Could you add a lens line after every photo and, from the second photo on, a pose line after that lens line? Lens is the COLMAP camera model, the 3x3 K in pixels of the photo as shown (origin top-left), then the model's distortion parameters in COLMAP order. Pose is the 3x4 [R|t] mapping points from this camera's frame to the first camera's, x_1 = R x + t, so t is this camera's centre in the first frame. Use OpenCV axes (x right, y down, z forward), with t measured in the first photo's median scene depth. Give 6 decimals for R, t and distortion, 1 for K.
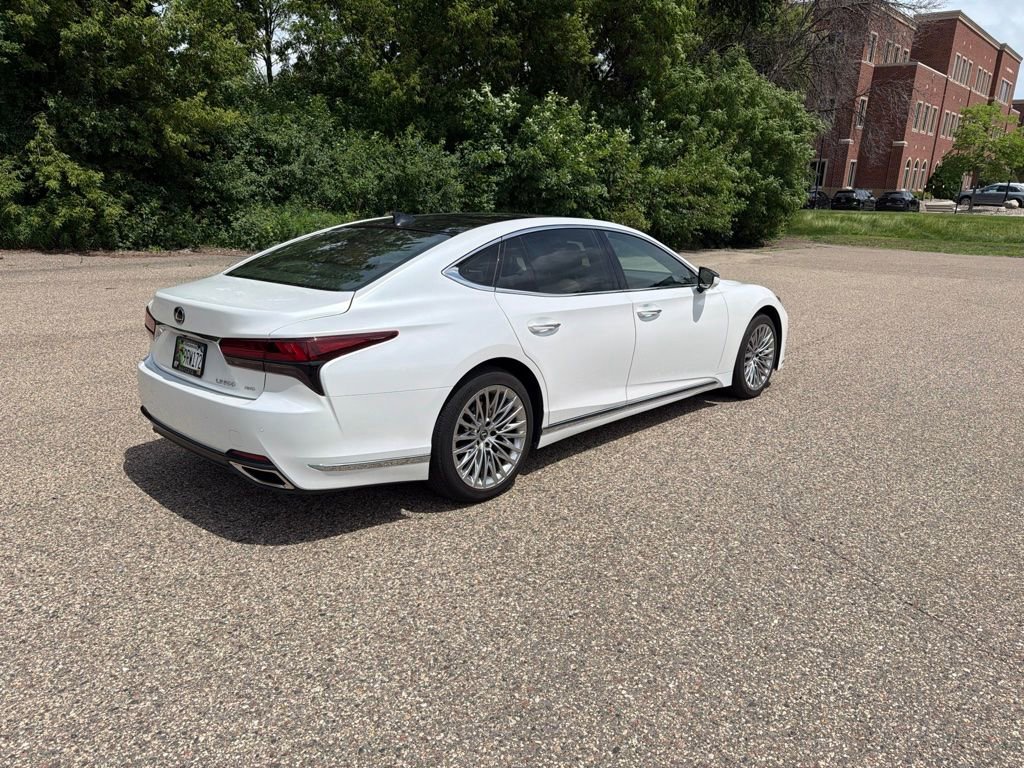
lens RADIAL K [[720.2, 0, 514.8], [0, 720.2, 383.9], [0, 0, 1]] dist [0.026069, -0.032951]
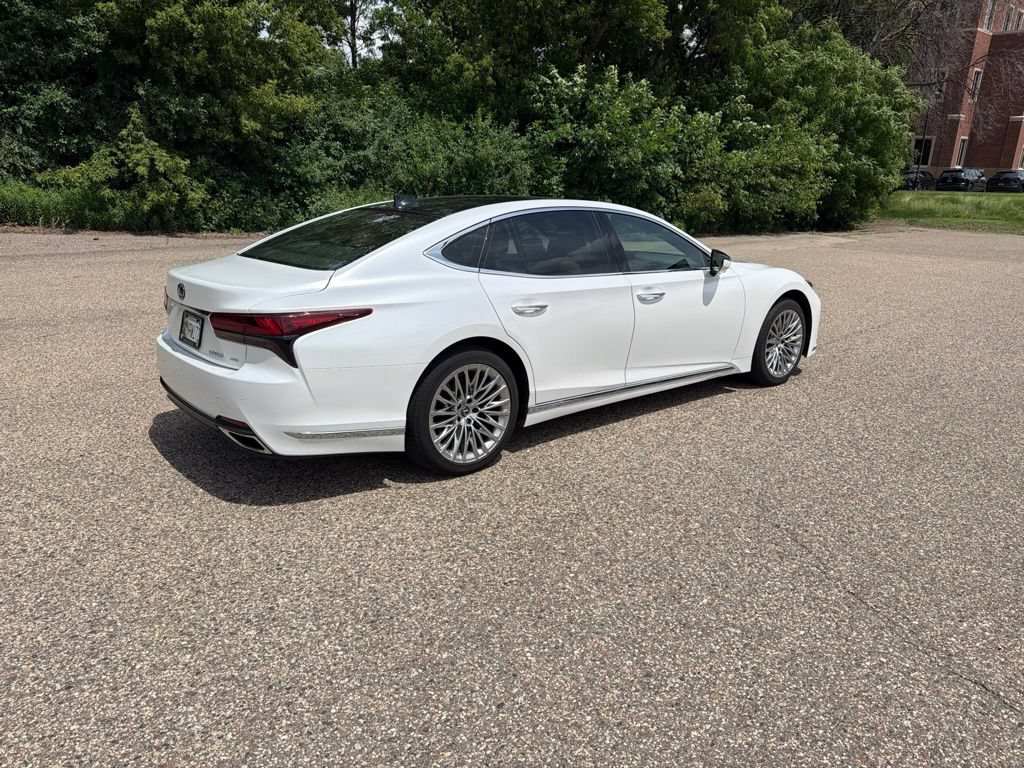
lens RADIAL K [[720.2, 0, 512.6], [0, 720.2, 387.1], [0, 0, 1]] dist [0.026069, -0.032951]
pose [[0.992545, 0.027977, -0.118623, 0.140910], [-0.024810, 0.999297, 0.028096, 0.005155], [0.119326, -0.024944, 0.992542, -0.019743]]
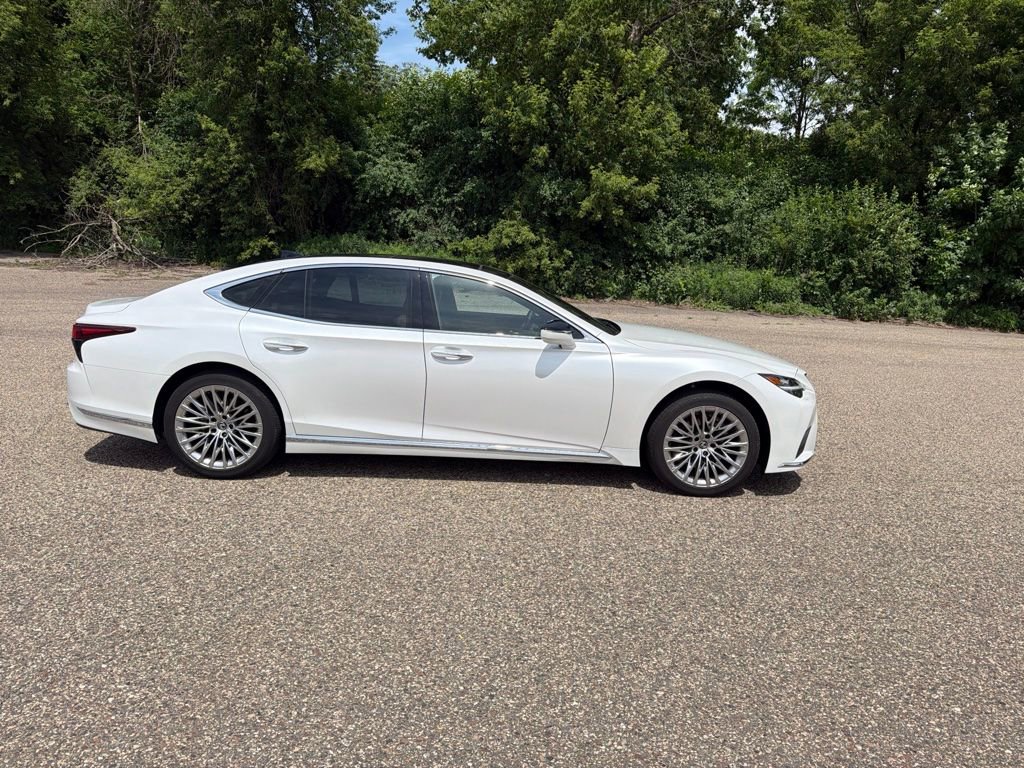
lens RADIAL K [[720.2, 0, 514.3], [0, 720.2, 382.7], [0, 0, 1]] dist [0.026069, -0.032951]
pose [[0.692019, 0.136109, -0.708932, 1.126350], [-0.196659, 0.980465, -0.003727, -0.090185], [0.694575, 0.141997, 0.705267, 0.444052]]
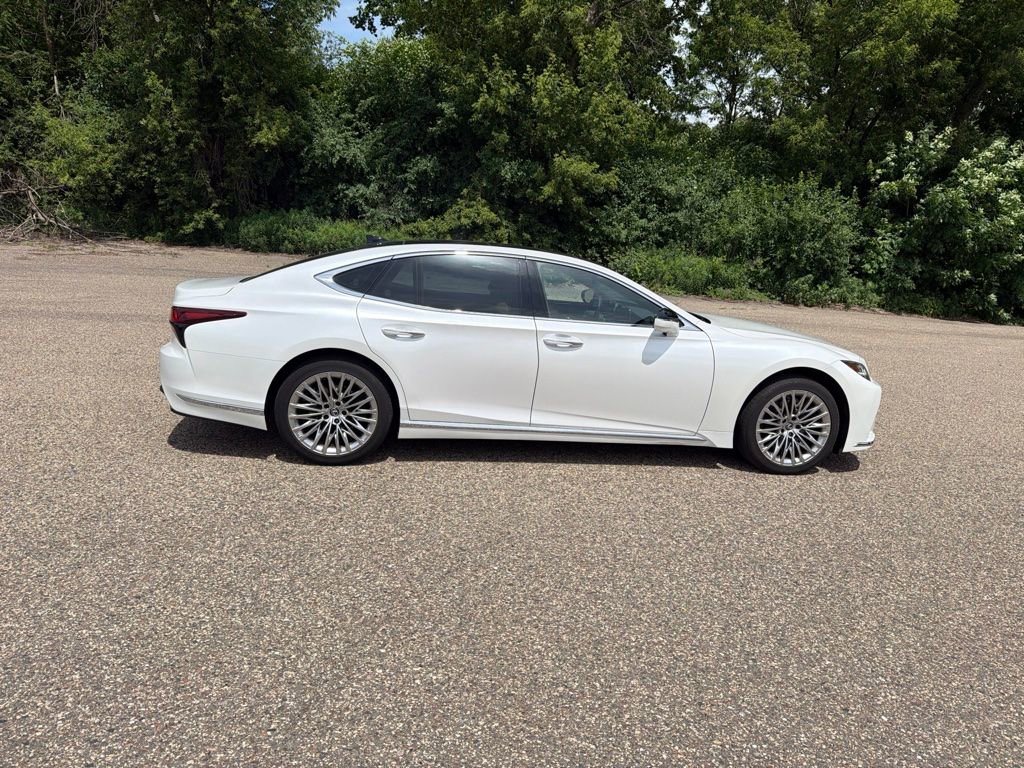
lens RADIAL K [[720.2, 0, 512.0], [0, 720.2, 386.3], [0, 0, 1]] dist [0.026069, -0.032951]
pose [[0.774125, 0.156525, -0.613376, 0.904224], [-0.195098, 0.980775, 0.004051, -0.034089], [0.602219, 0.116532, 0.789780, 0.196499]]
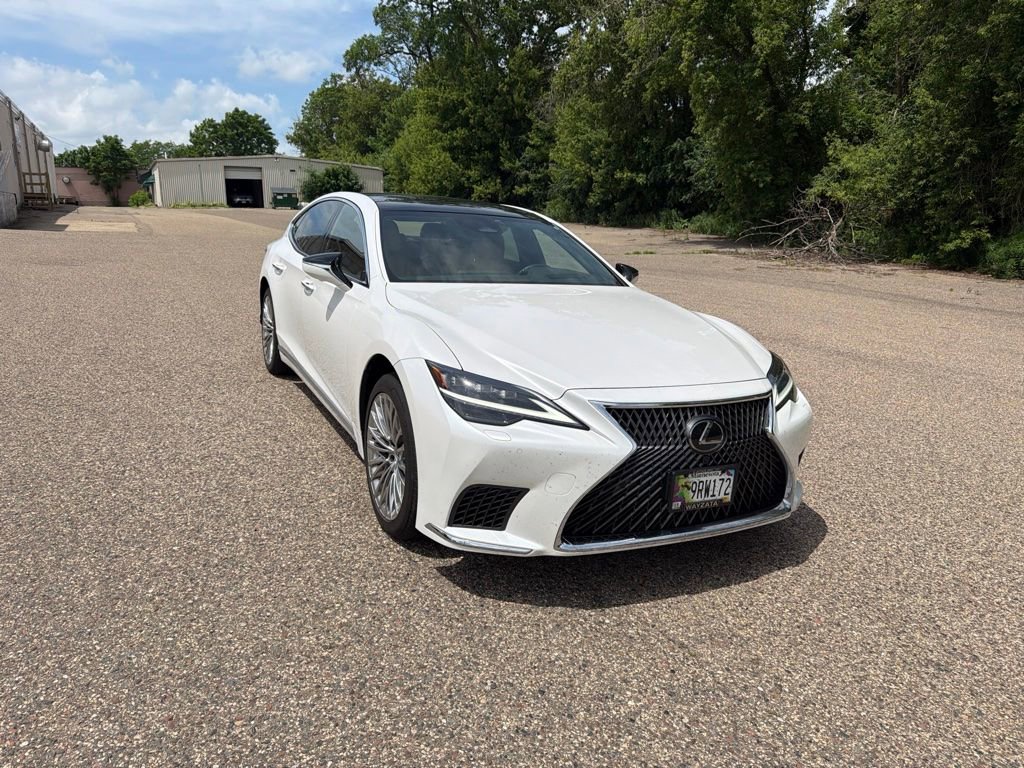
lens RADIAL K [[720.2, 0, 514.4], [0, 720.2, 378.3], [0, 0, 1]] dist [0.026069, -0.032951]
pose [[-0.354832, 0.164128, -0.920411, 1.176523], [-0.280621, 0.920381, 0.272306, -0.386014], [0.891822, 0.354909, -0.280523, 1.843558]]
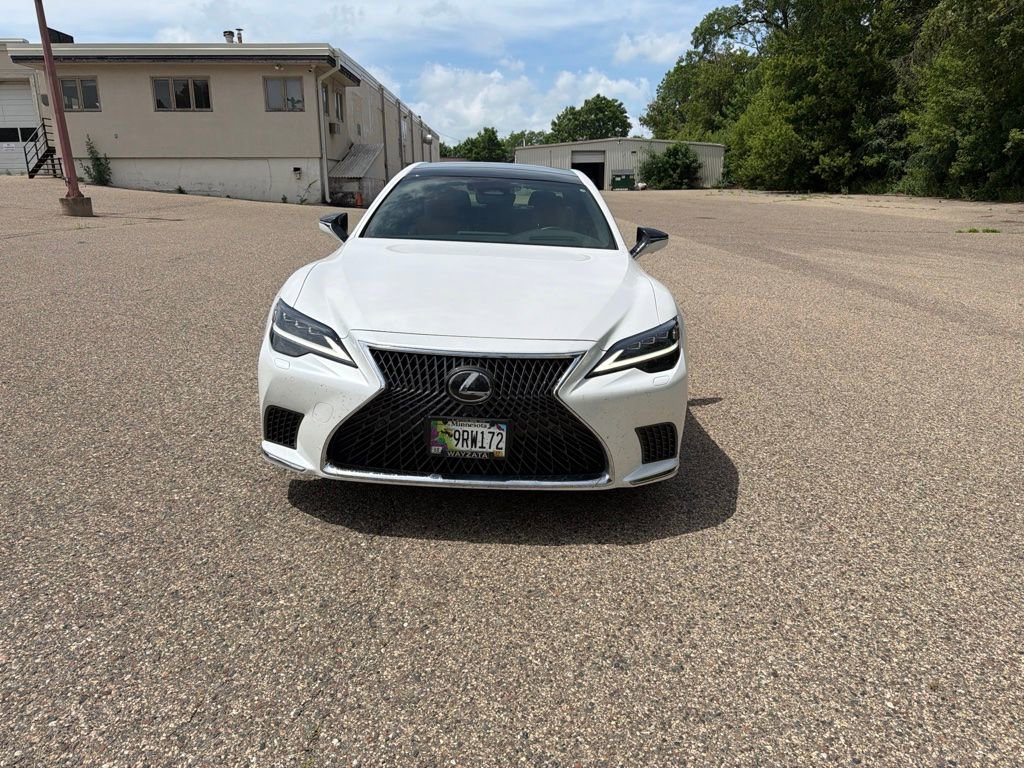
lens RADIAL K [[720.2, 0, 516.7], [0, 720.2, 378.0], [0, 0, 1]] dist [0.026069, -0.032951]
pose [[-0.741810, 0.131189, -0.657653, 0.915455], [-0.206801, 0.888133, 0.410430, -0.497795], [0.637928, 0.440464, -0.631696, 2.285892]]
